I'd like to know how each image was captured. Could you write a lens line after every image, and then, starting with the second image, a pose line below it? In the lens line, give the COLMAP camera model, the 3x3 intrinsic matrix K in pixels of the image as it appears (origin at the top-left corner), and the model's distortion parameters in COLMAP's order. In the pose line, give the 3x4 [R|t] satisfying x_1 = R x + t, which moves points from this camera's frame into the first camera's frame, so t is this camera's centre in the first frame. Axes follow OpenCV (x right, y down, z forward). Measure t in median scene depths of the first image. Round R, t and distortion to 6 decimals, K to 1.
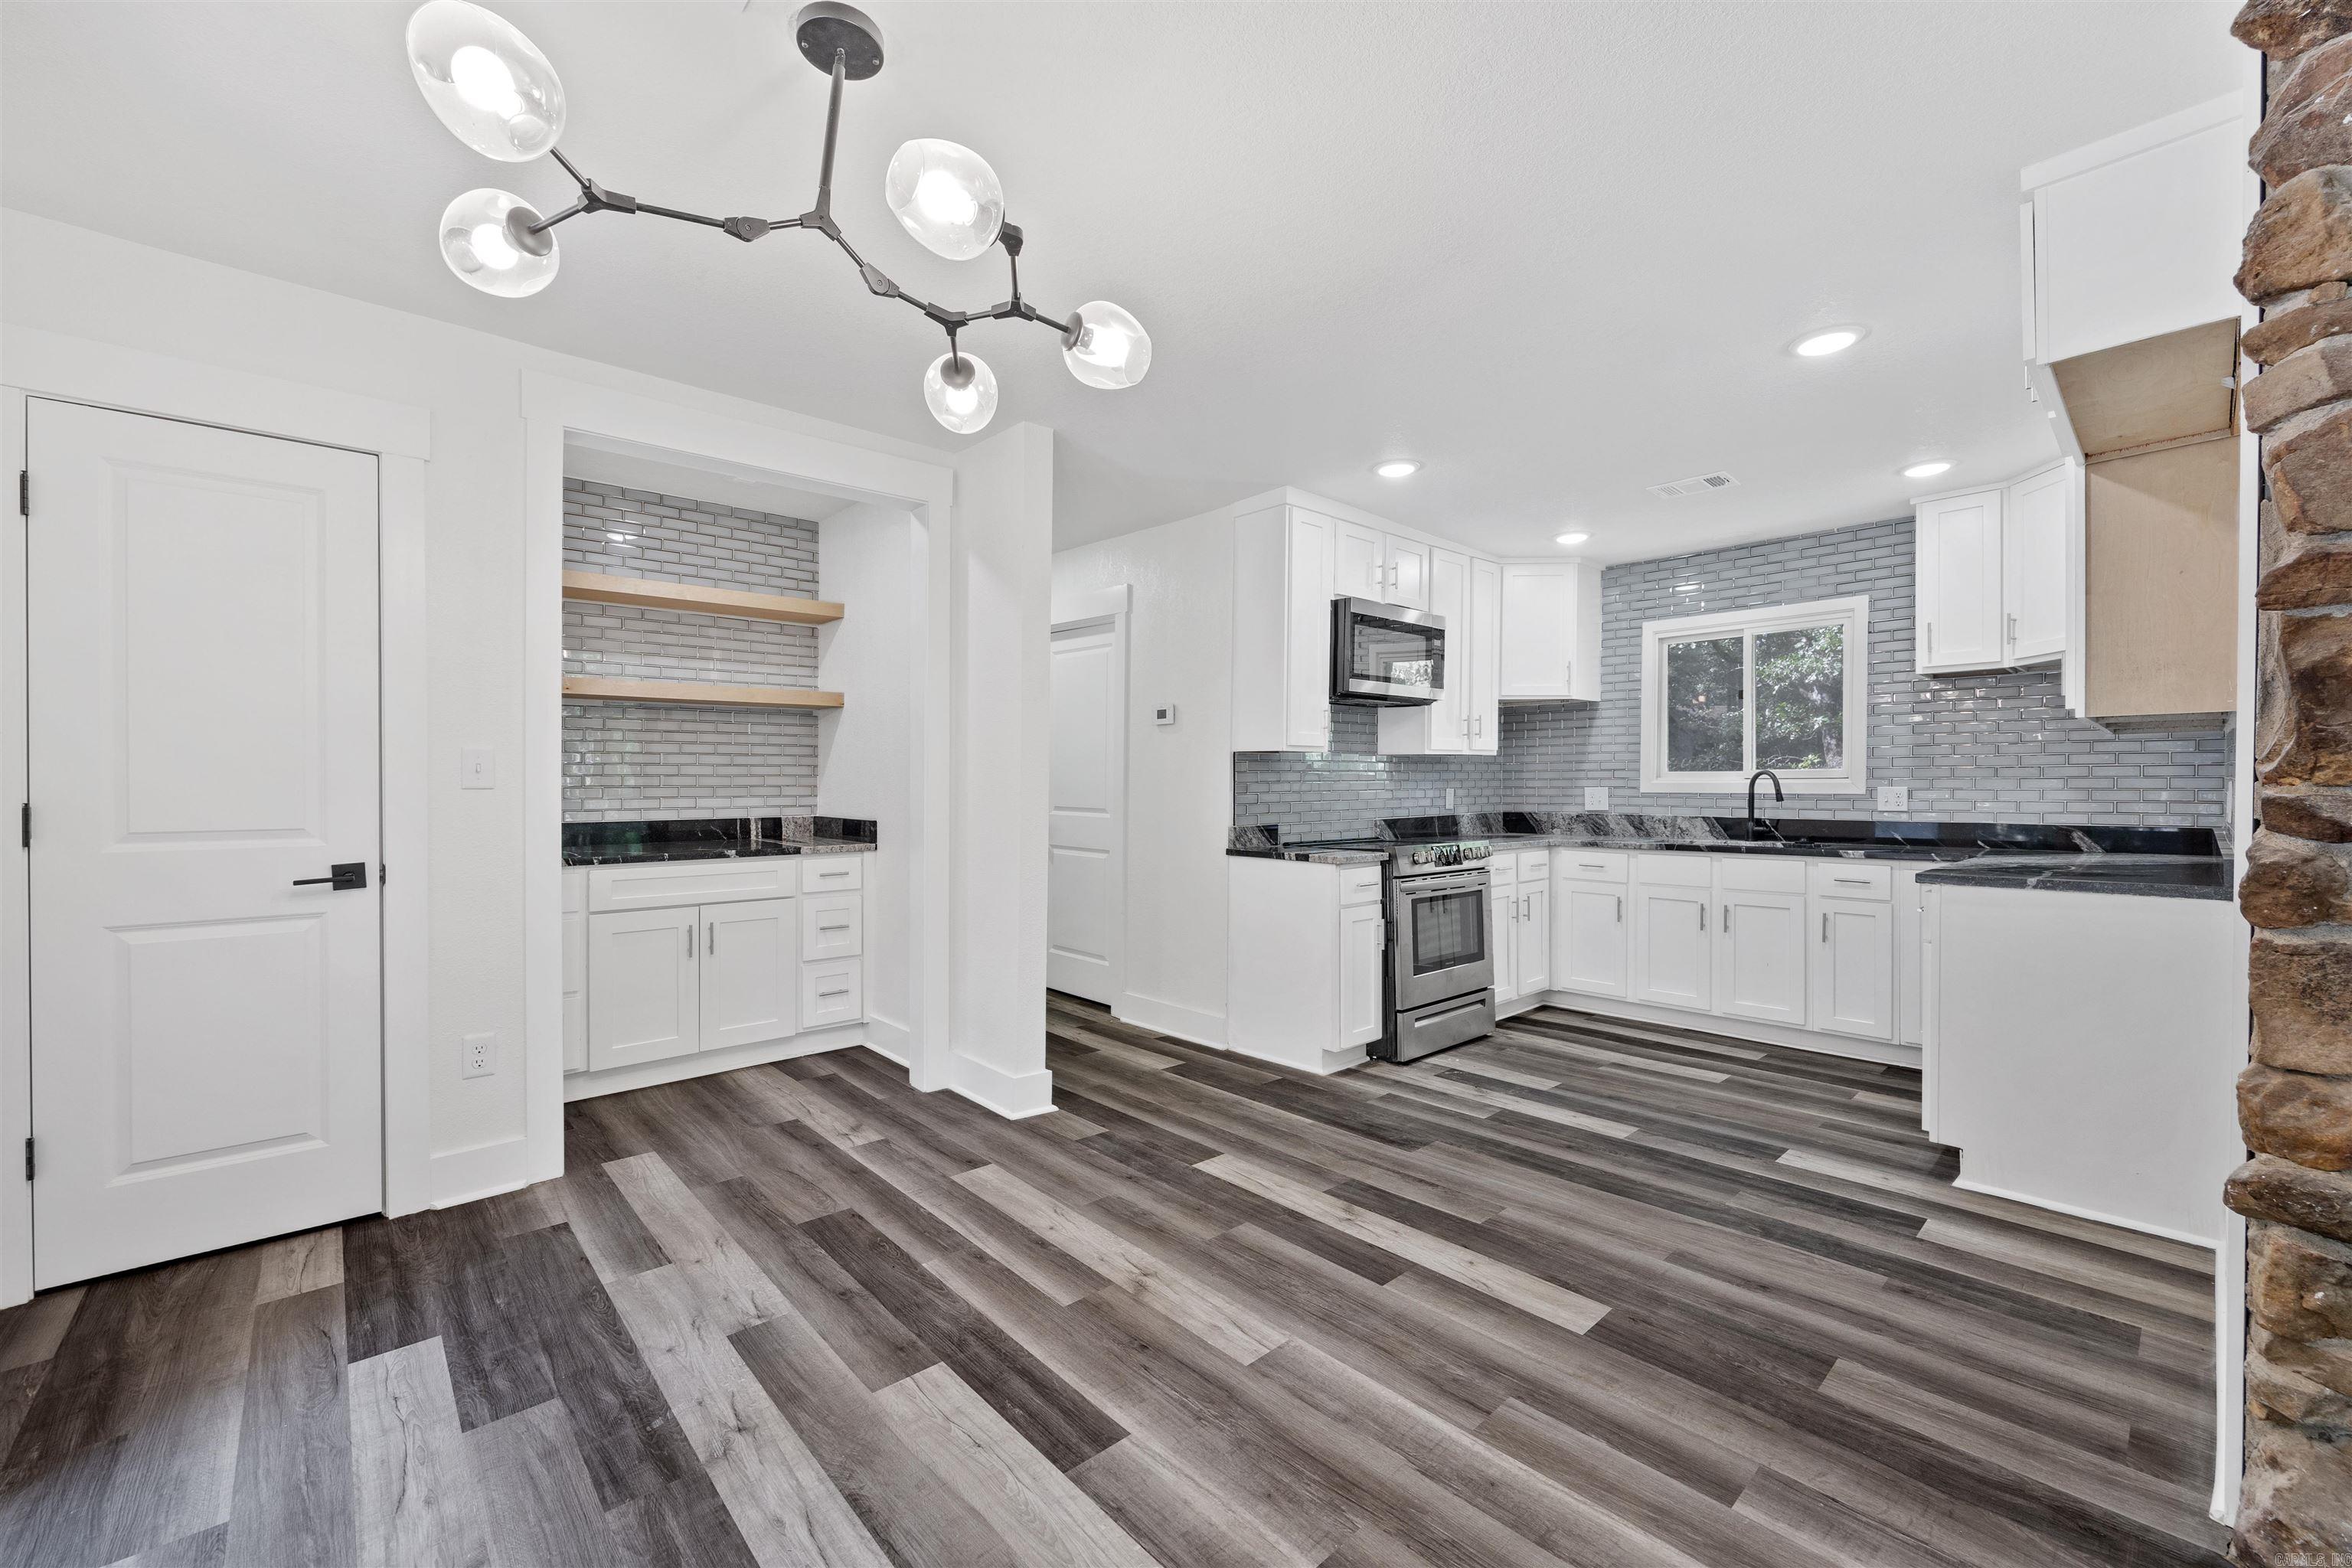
lens RADIAL K [[942.7, 0, 1134.2], [0, 942.7, 782.9], [0, 0, 1]] dist [0.001169, 0.000060]
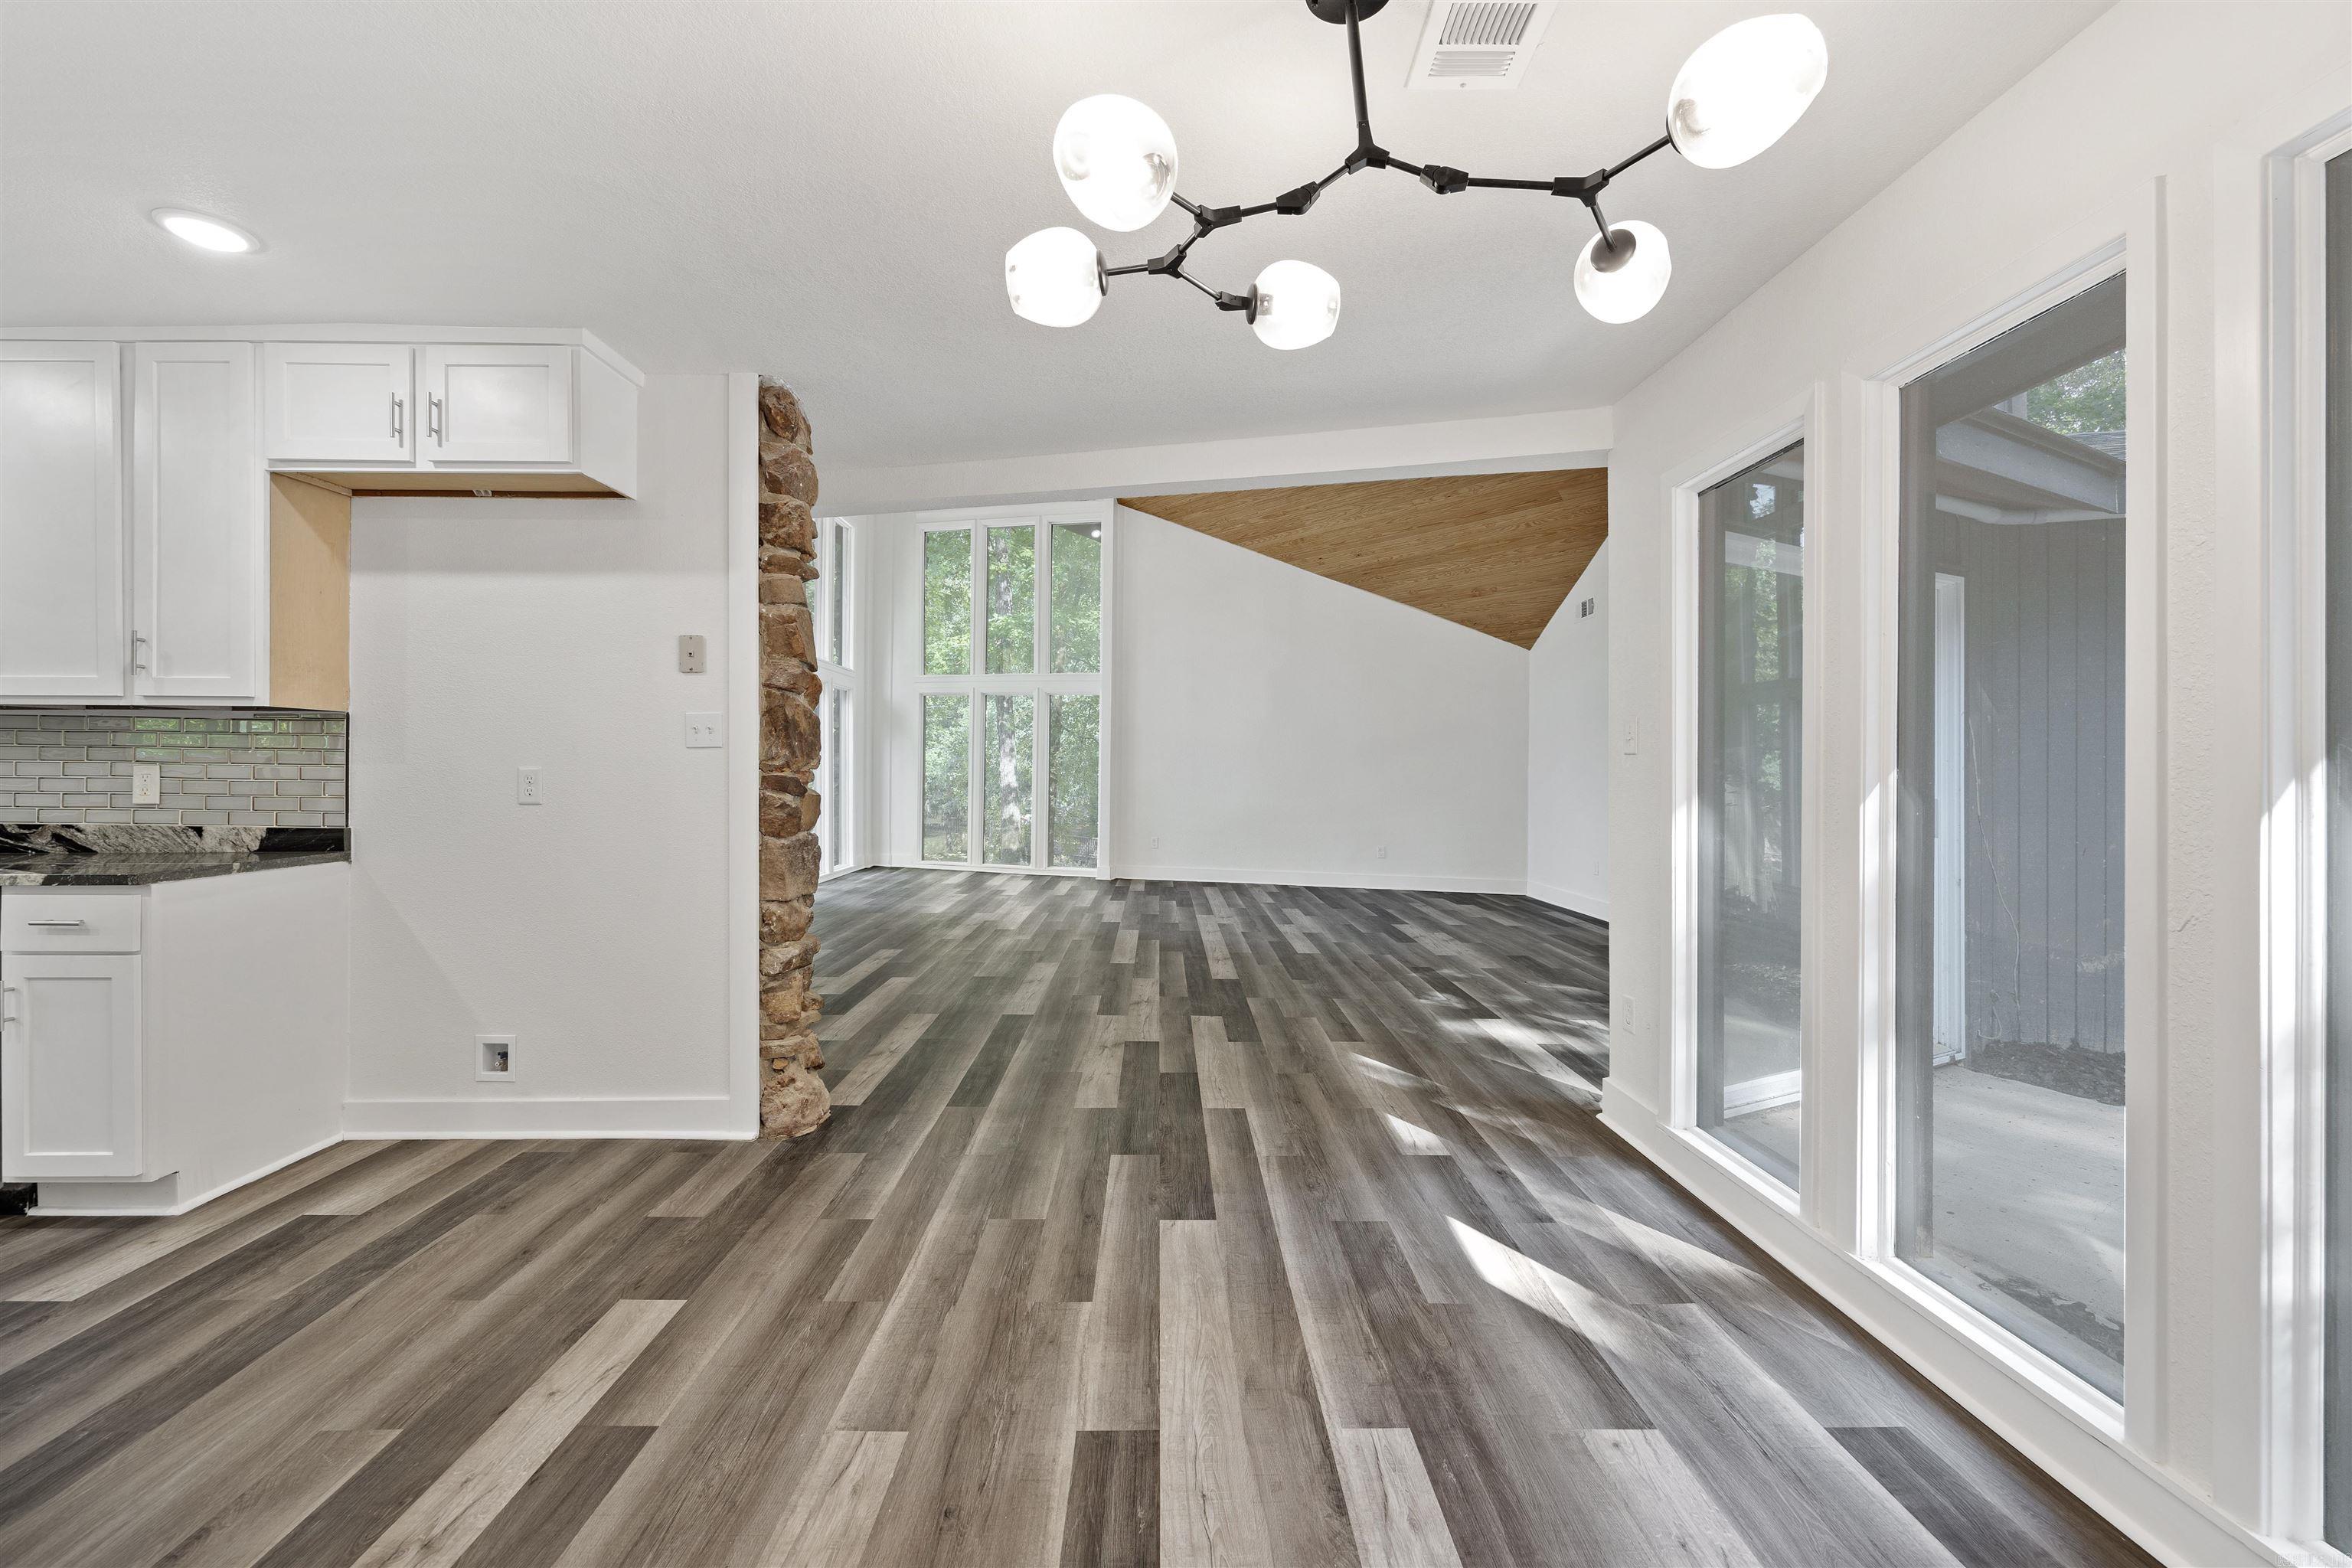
lens RADIAL K [[942.7, 0, 1169.7], [0, 942.7, 778.4], [0, 0, 1]] dist [0.001169, 0.000060]
pose [[-0.772026, -0.006309, 0.635559, -0.652292], [-0.005364, 0.999980, 0.003411, -0.009843], [-0.635568, -0.000776, -0.772044, 1.563105]]
